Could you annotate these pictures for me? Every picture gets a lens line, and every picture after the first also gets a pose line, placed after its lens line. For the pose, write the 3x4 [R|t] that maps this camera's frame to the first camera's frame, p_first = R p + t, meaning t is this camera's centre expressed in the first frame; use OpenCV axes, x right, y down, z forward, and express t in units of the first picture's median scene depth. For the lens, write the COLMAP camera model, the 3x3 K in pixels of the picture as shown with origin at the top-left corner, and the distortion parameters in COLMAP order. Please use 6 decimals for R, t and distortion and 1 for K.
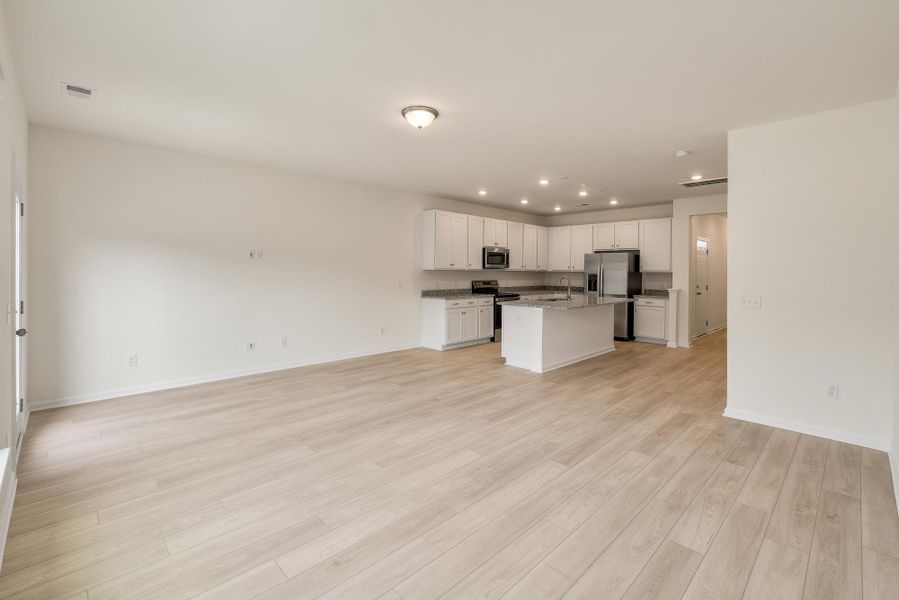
lens RADIAL K [[403.5, 0, 452.2], [0, 403.5, 271.7], [0, 0, 1]] dist [-0.002963, -0.000220]
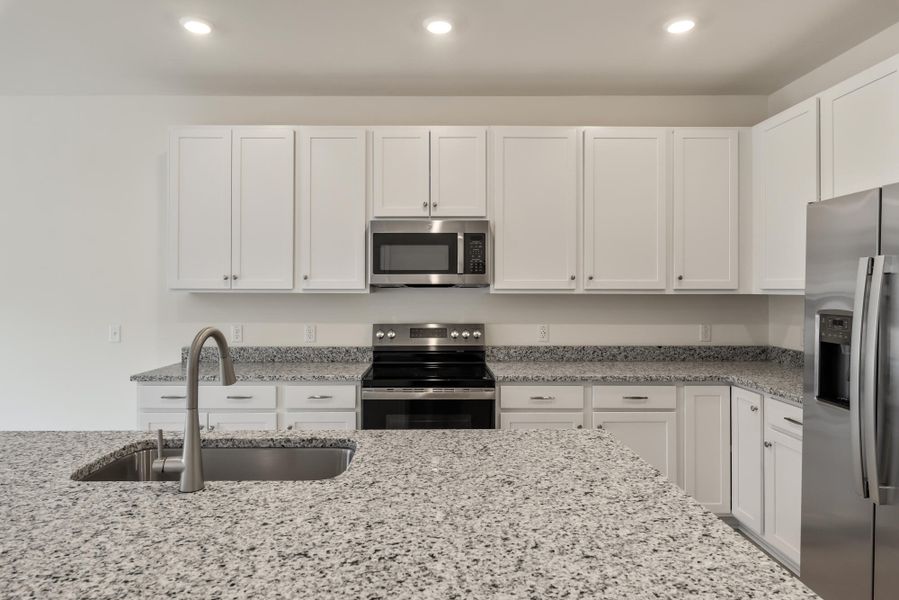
lens RADIAL K [[534.1, 0, 419.0], [0, 534.1, 287.2], [0, 0, 1]] dist [-0.005064, 0.000548]
pose [[0.706362, -0.011208, -0.707762, 0.404494], [0.004810, 0.999928, -0.011035, -0.003194], [0.707834, 0.004391, 0.706365, 0.737289]]
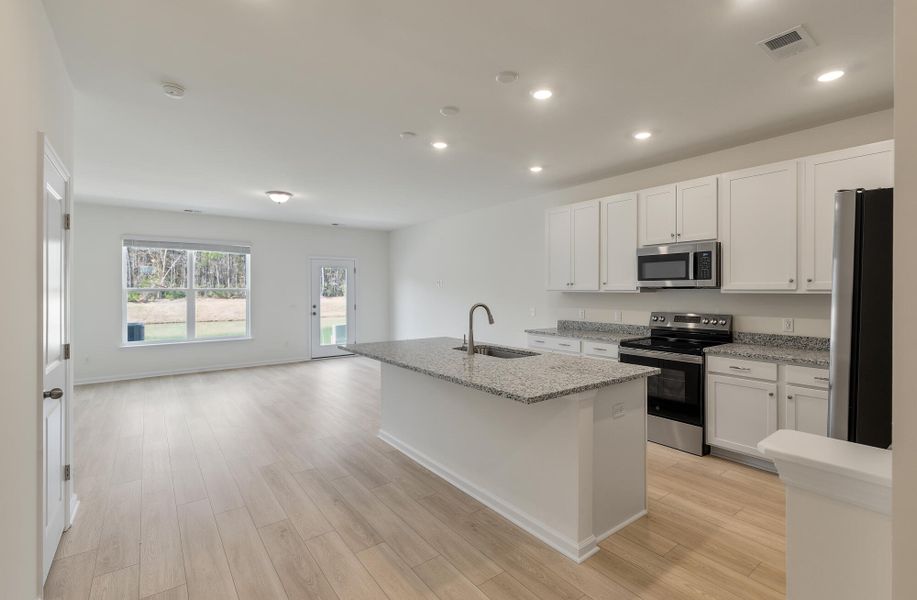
lens RADIAL K [[408.5, 0, 466.8], [0, 408.5, 287.3], [0, 0, 1]] dist [0.009017, -0.000264]
pose [[-0.121774, -0.016625, -0.992419, 0.633691], [-0.001701, 0.999862, -0.016541, -0.000808], [0.992556, -0.000326, -0.121785, 0.850278]]
